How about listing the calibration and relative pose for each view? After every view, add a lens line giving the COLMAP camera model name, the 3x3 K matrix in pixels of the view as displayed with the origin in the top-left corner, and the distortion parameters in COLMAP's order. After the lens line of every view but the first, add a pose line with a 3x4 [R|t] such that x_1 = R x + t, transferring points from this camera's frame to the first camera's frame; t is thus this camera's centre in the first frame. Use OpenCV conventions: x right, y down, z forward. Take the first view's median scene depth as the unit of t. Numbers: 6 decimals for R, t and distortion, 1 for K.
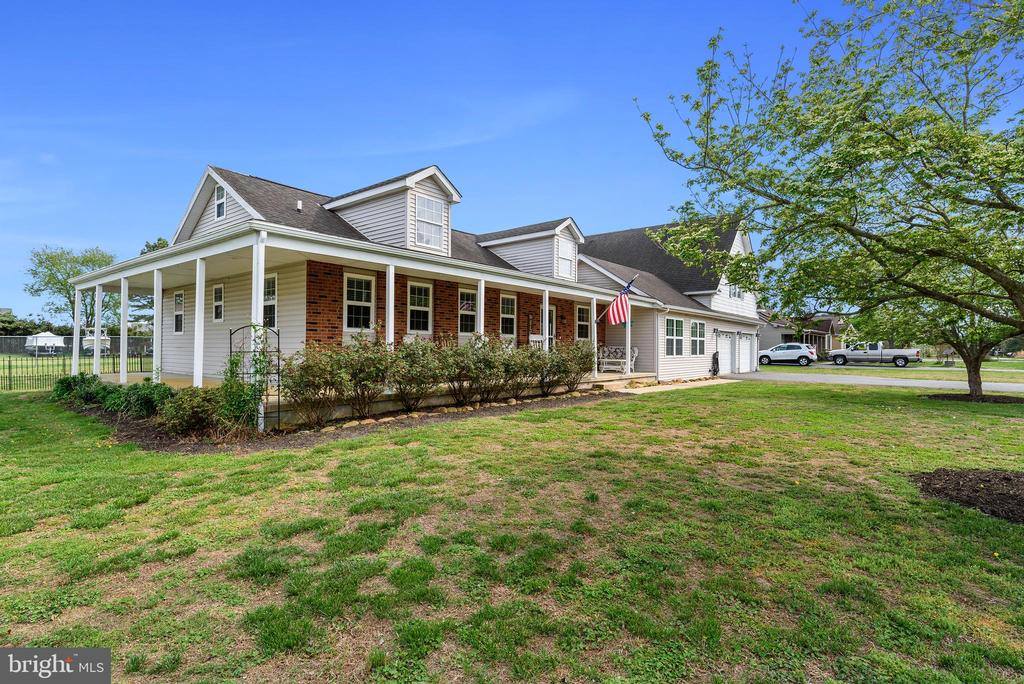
lens RADIAL K [[513.7, 0, 510.1], [0, 513.7, 343.8], [0, 0, 1]] dist [-0.000133, 0.000127]
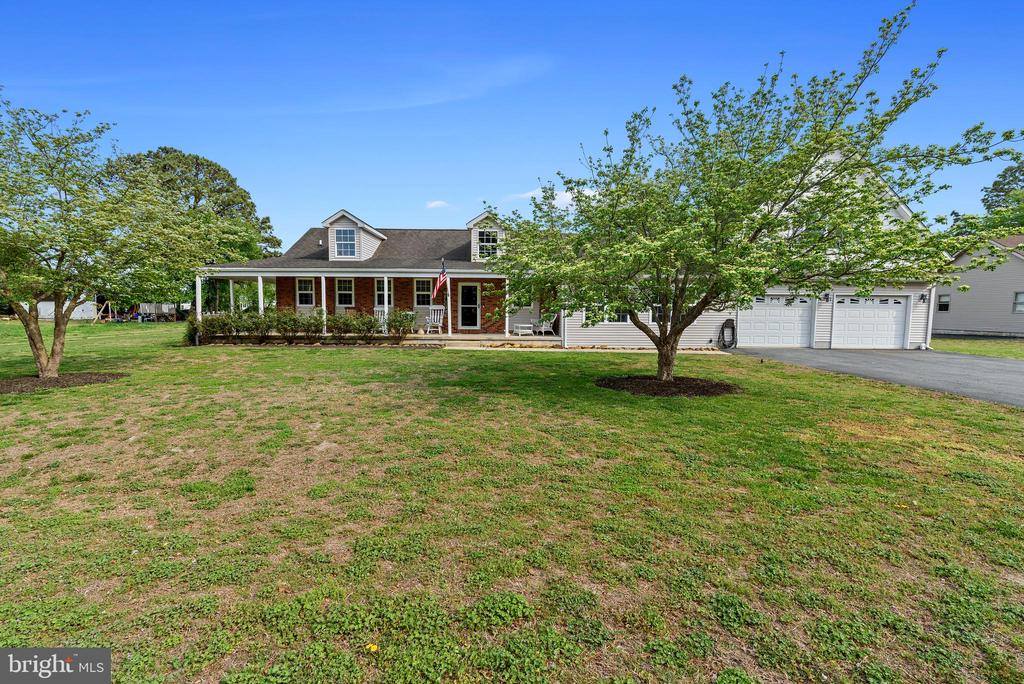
lens RADIAL K [[425.7, 0, 513.1], [0, 425.7, 339.0], [0, 0, 1]] dist [-0.023313, -0.000054]
pose [[0.622669, 0.036476, -0.781635, 0.863893], [0.003552, 0.998771, 0.049439, 0.014350], [0.782477, -0.033561, 0.621774, 0.342341]]
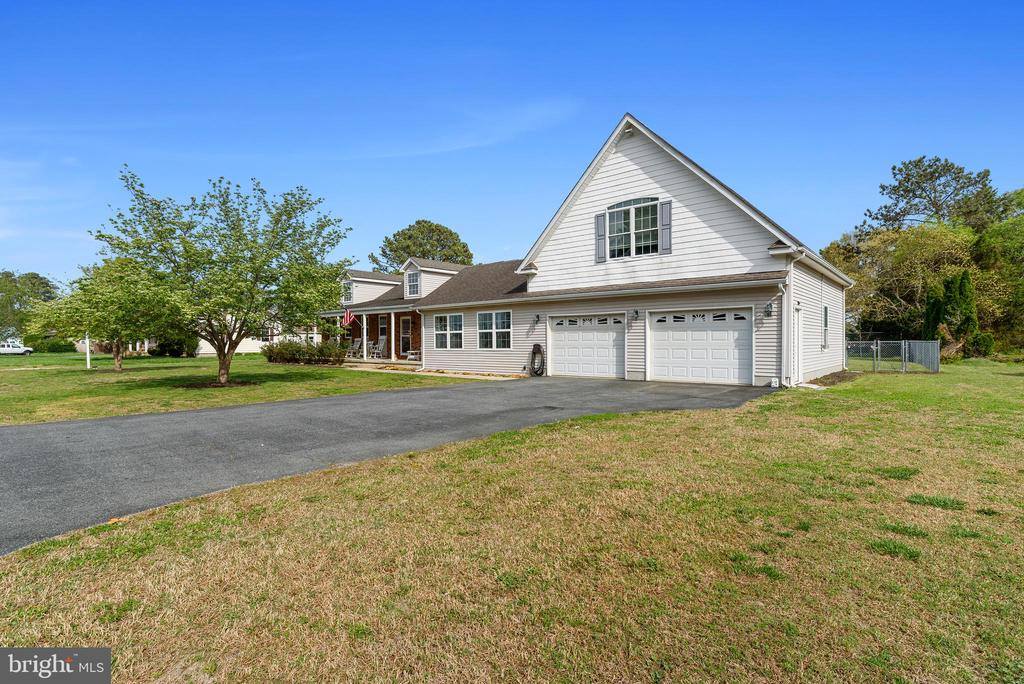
lens RADIAL K [[513.7, 0, 510.8], [0, 513.7, 342.4], [0, 0, 1]] dist [-0.000133, 0.000127]
pose [[-0.035370, -0.006403, -0.999354, 1.415531], [0.015986, 0.999848, -0.006972, 0.019698], [0.999246, -0.016223, -0.035262, 1.175950]]
